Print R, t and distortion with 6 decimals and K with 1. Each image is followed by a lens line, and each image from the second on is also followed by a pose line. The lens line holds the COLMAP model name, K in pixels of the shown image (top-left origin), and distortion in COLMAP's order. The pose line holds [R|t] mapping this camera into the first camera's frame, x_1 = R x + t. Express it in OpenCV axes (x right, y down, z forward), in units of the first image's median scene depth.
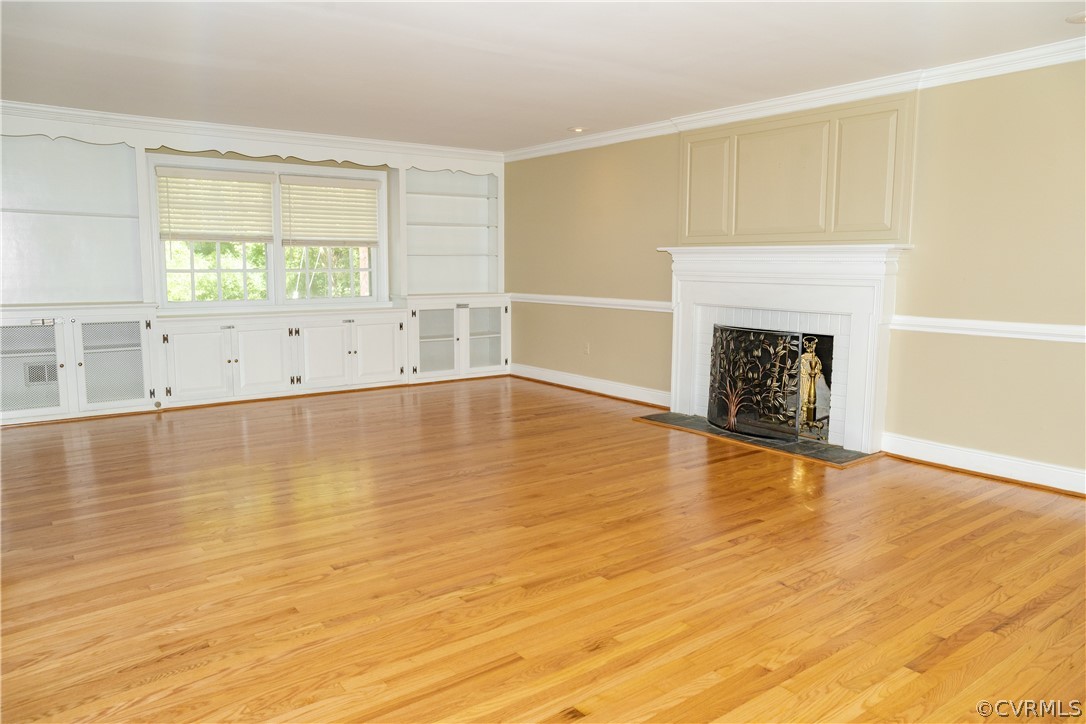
lens RADIAL K [[751.5, 0, 538.9], [0, 751.5, 358.3], [0, 0, 1]] dist [-0.078432, 0.089069]
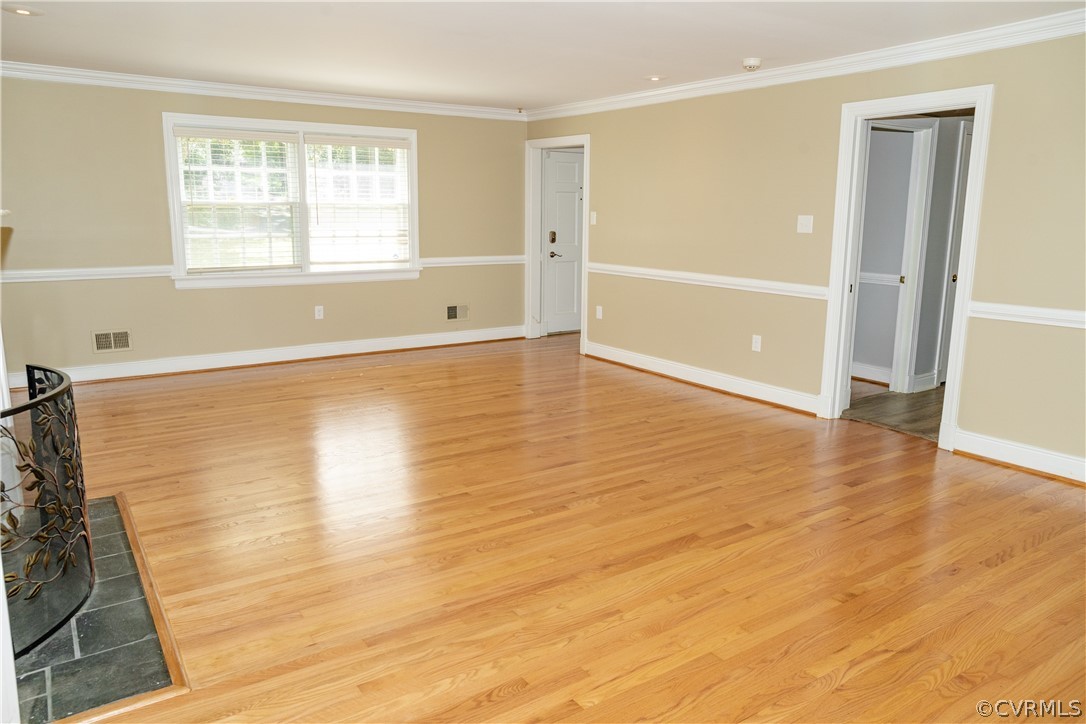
lens RADIAL K [[743.2, 0, 540.5], [0, 743.2, 360.2], [0, 0, 1]] dist [-0.075657, 0.085829]
pose [[-0.998474, -0.022858, 0.050278, -0.059281], [-0.005987, 0.949767, 0.312901, -0.179193], [-0.054904, 0.312123, -0.948454, 1.258237]]
